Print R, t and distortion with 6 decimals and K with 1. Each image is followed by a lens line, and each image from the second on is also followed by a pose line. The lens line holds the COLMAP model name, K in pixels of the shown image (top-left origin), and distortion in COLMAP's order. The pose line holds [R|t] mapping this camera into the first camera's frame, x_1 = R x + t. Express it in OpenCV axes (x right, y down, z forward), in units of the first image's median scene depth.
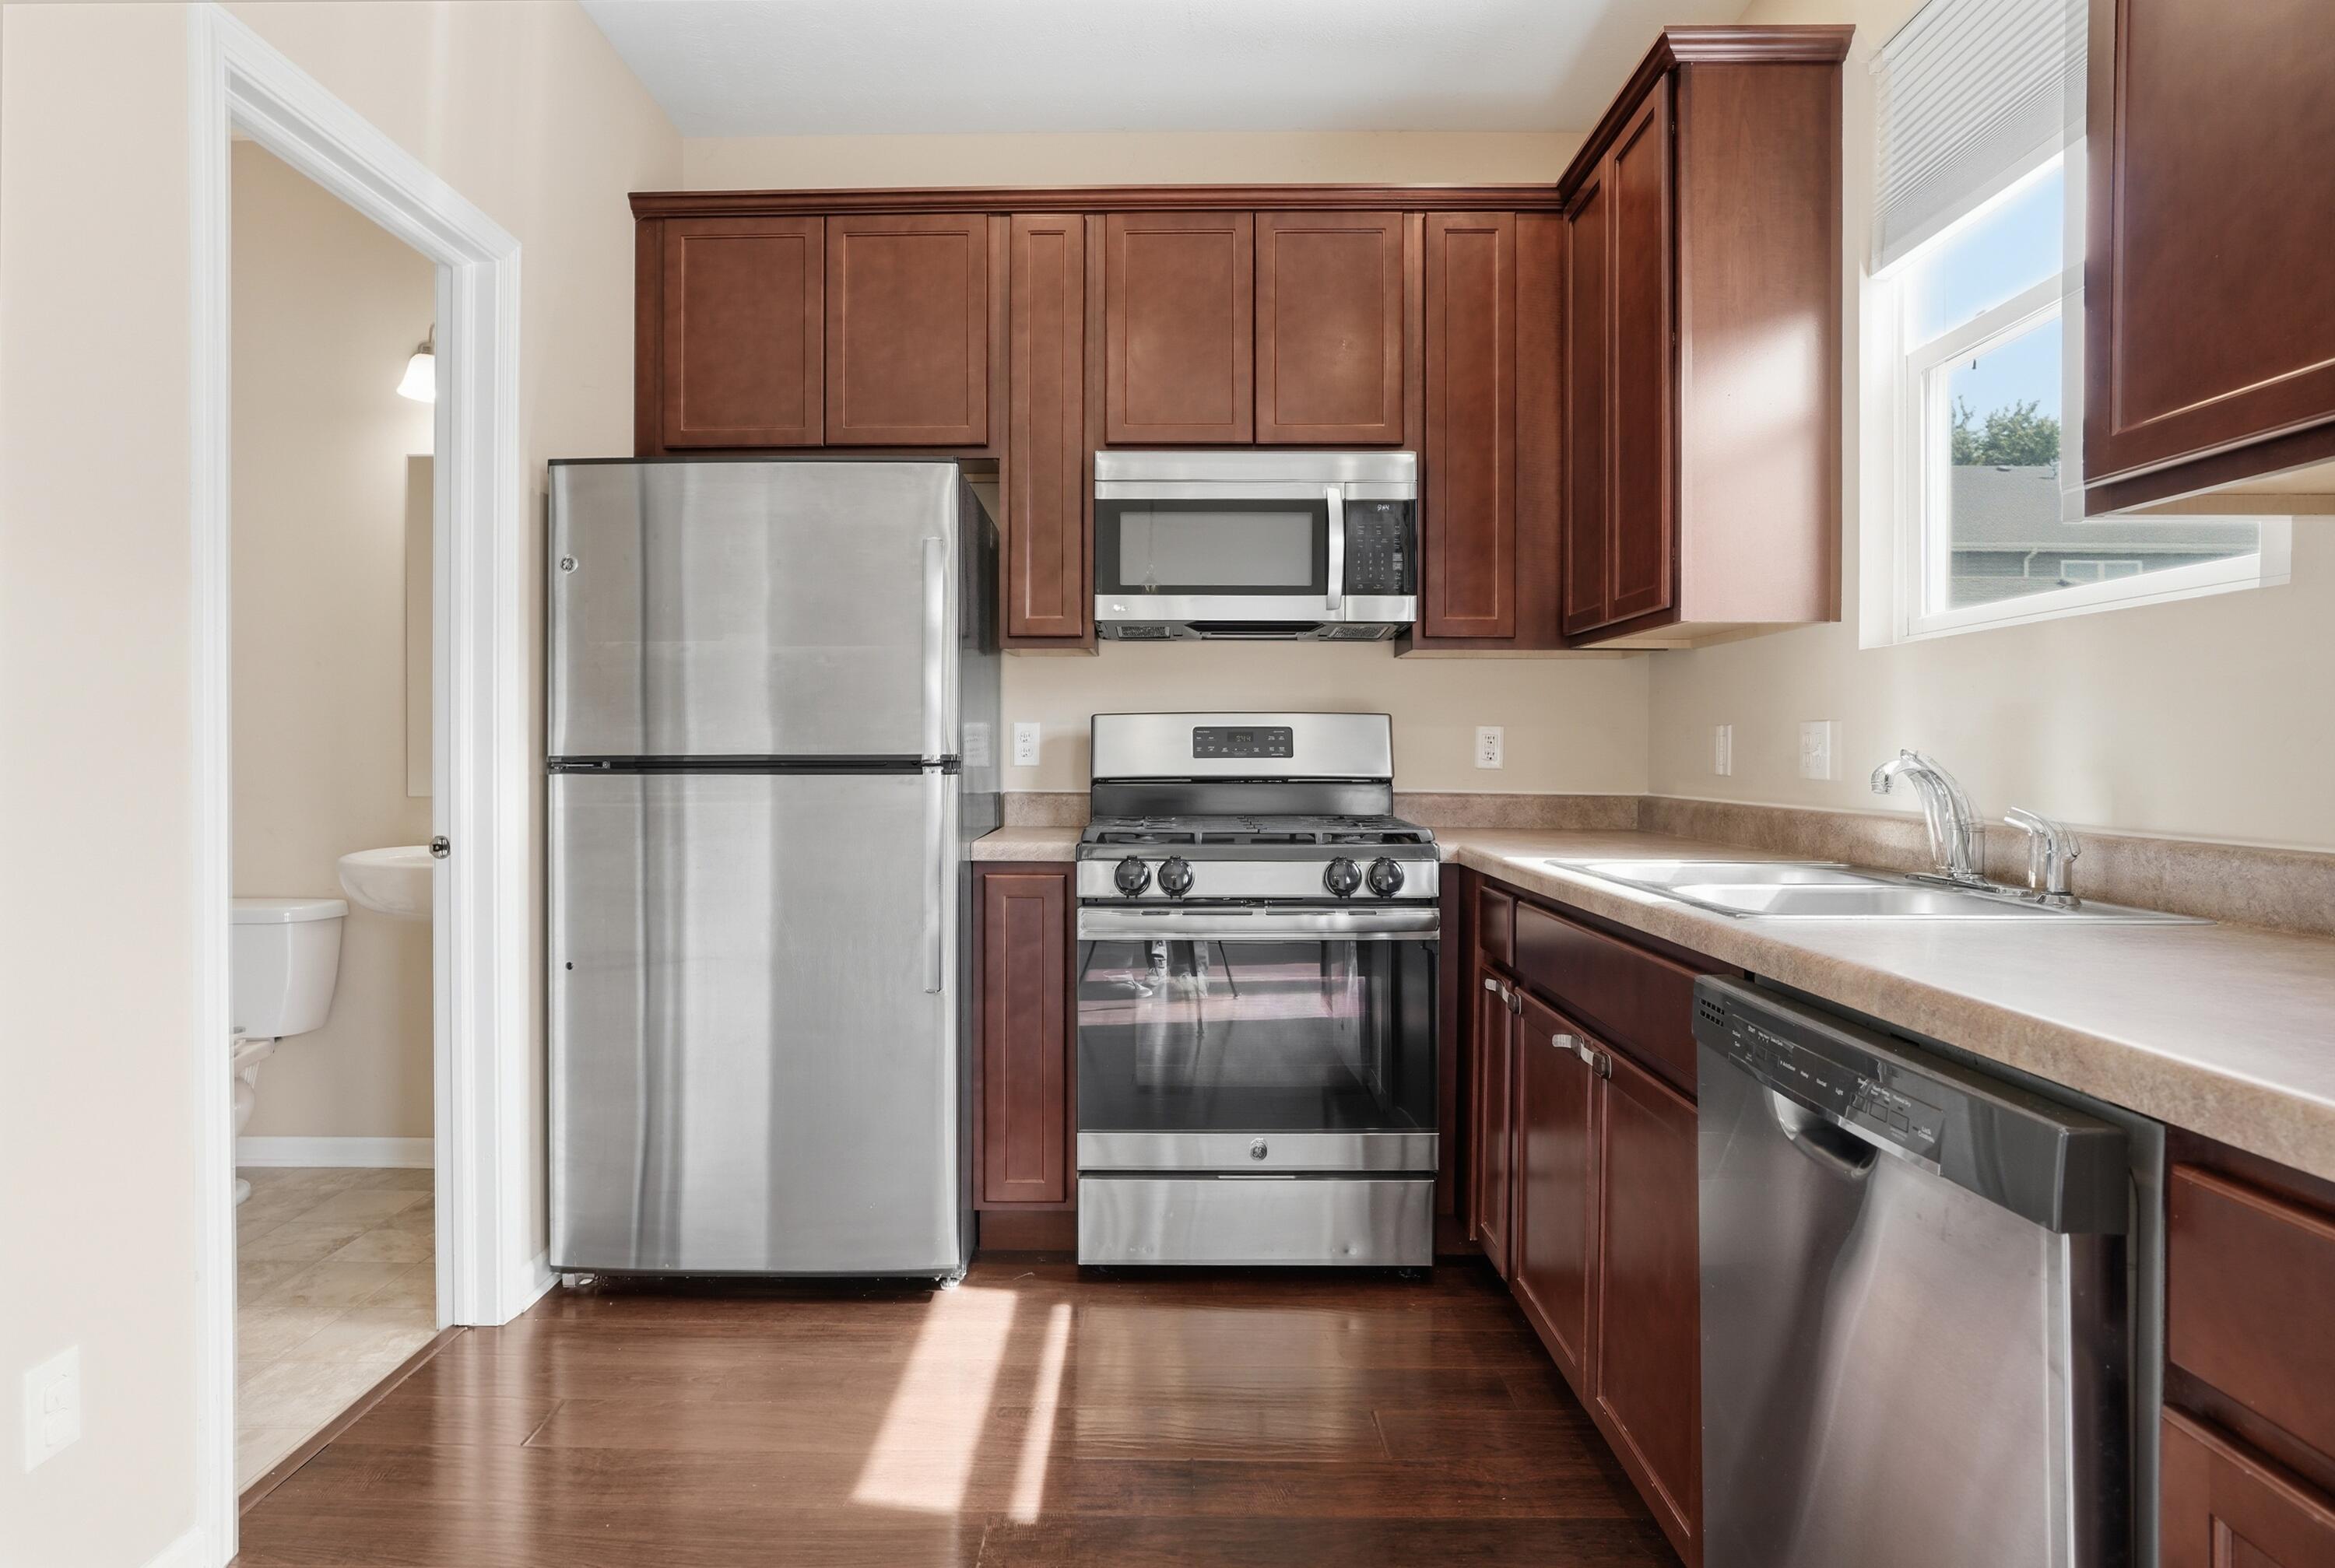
lens RADIAL K [[1310.8, 0, 1162.2], [0, 1310.8, 760.6], [0, 0, 1]] dist [-0.021509, 0.006172]
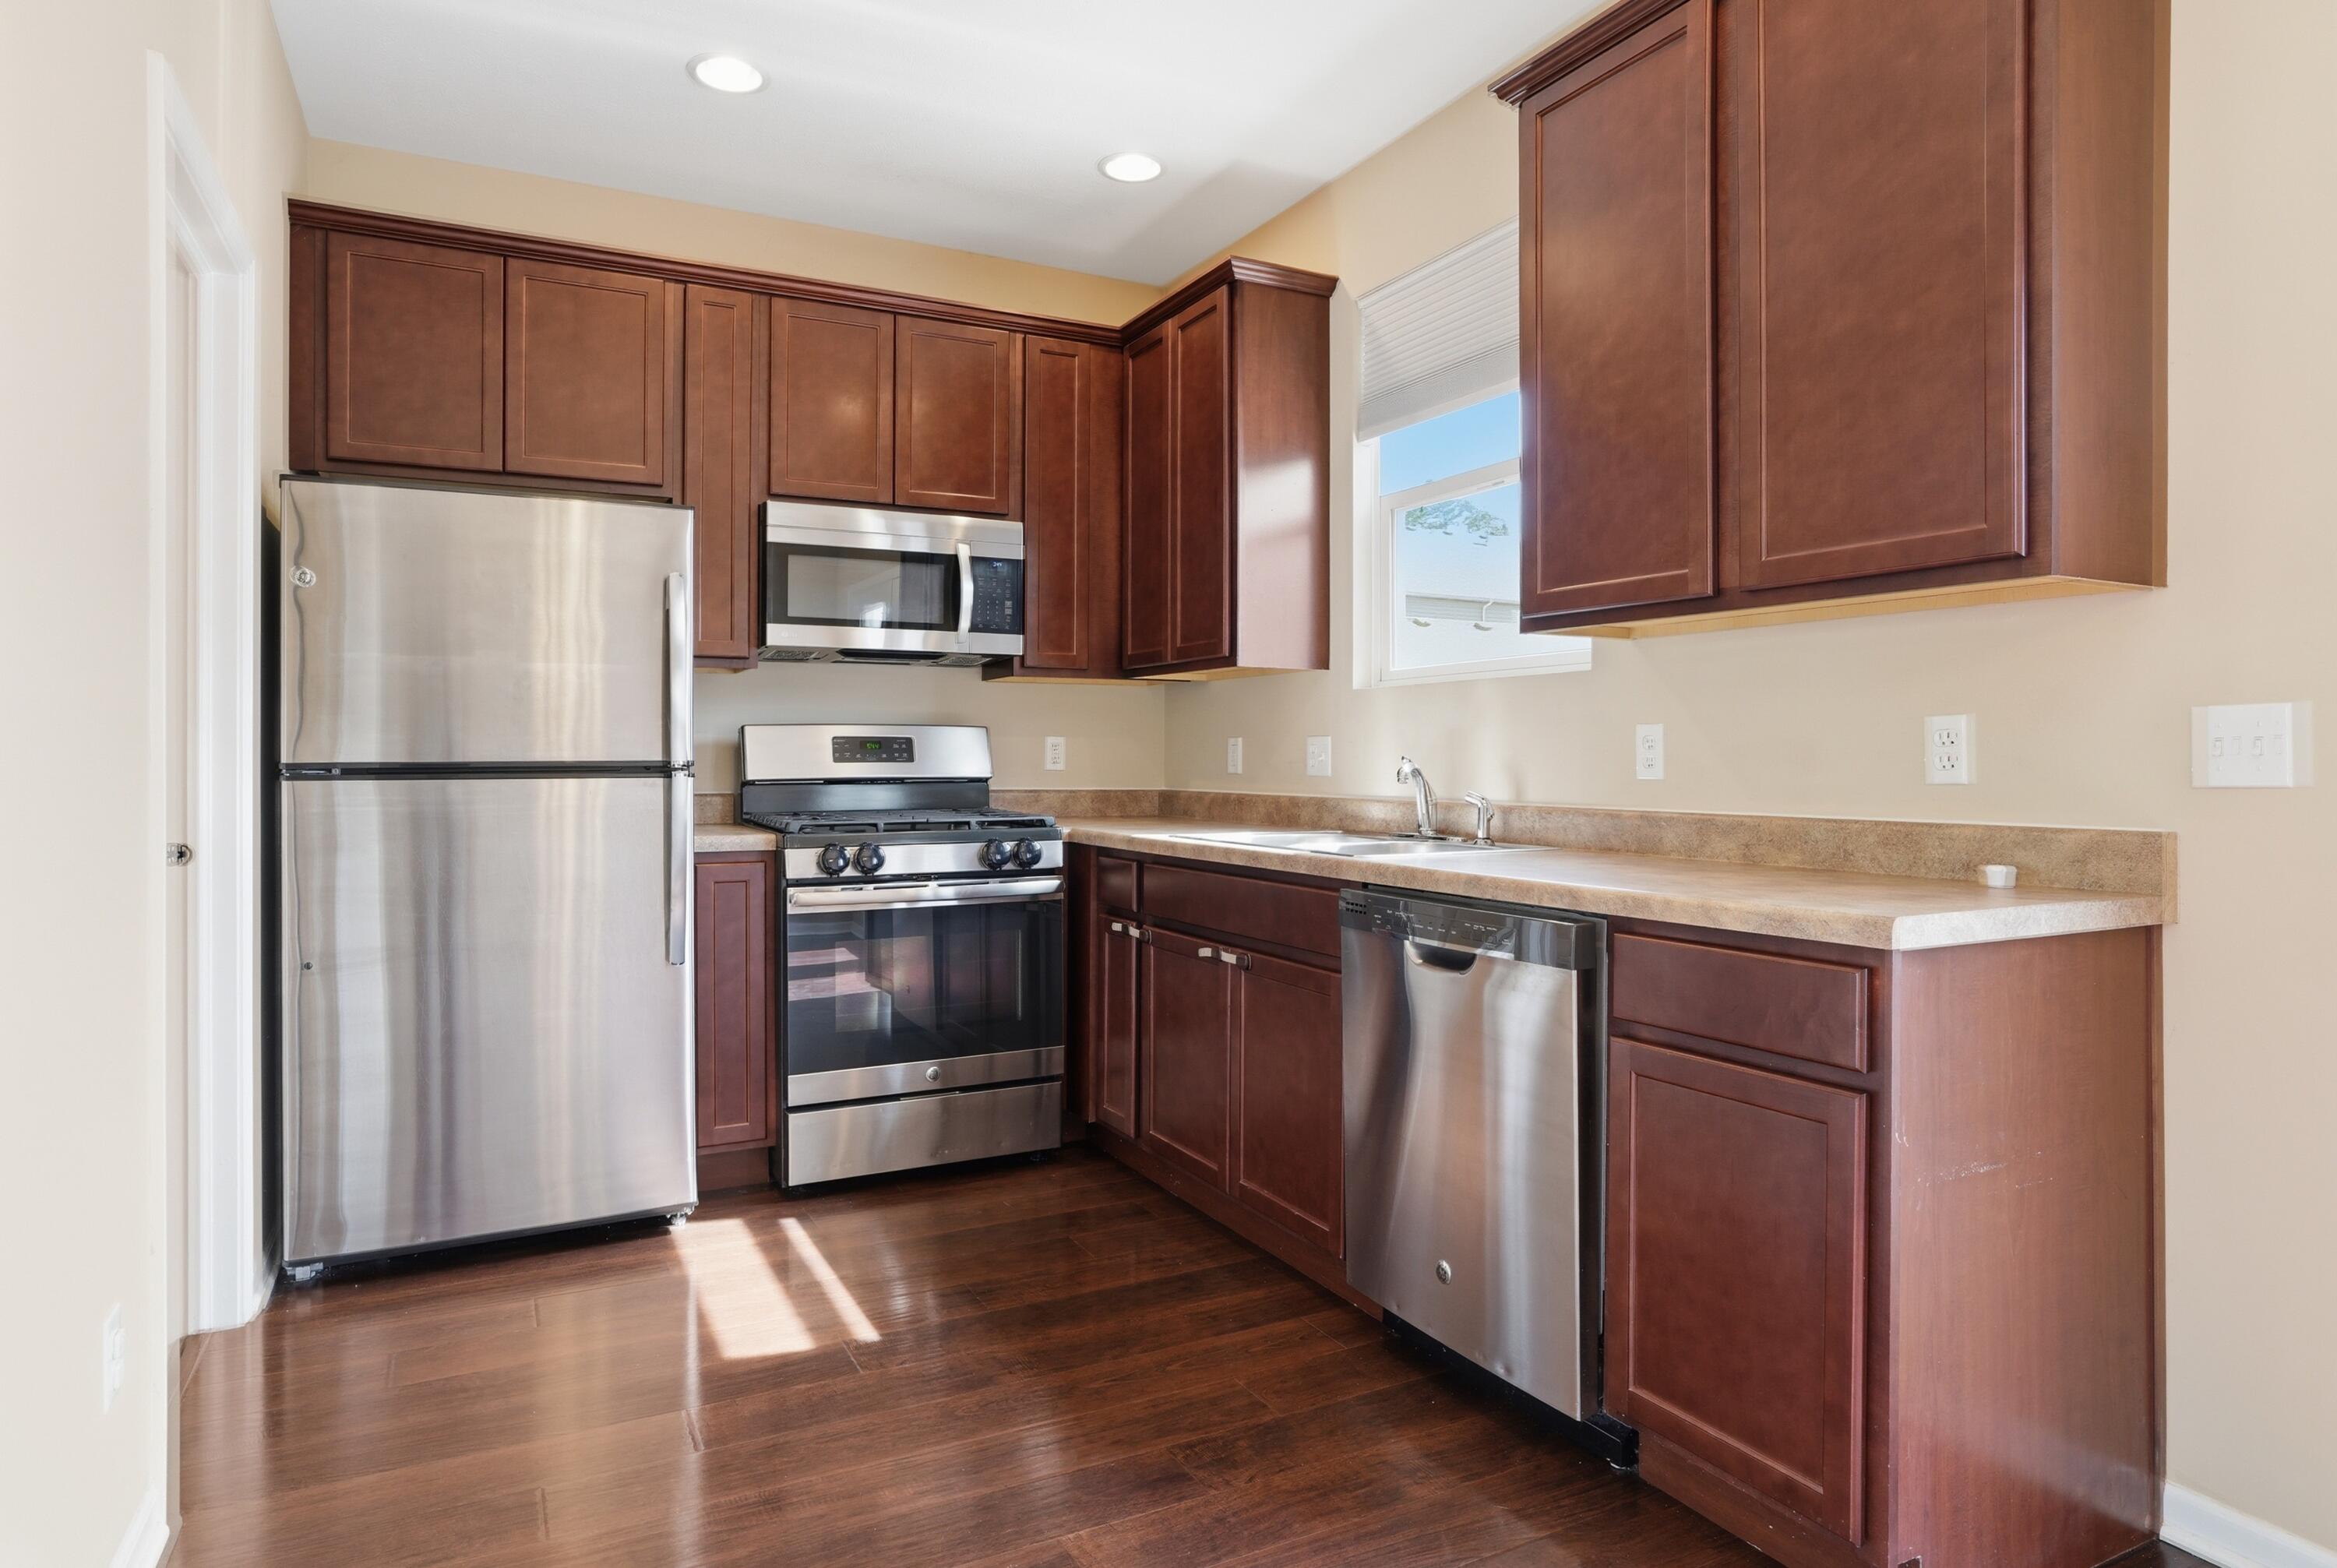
lens RADIAL K [[1308.8, 0, 1155.3], [0, 1308.8, 759.8], [0, 0, 1]] dist [-0.013034, 0.003662]
pose [[0.885622, -0.003276, 0.464396, -0.316020], [0.004432, 0.999989, -0.001397, -0.001915], [-0.464386, 0.003296, 0.885627, -0.212257]]
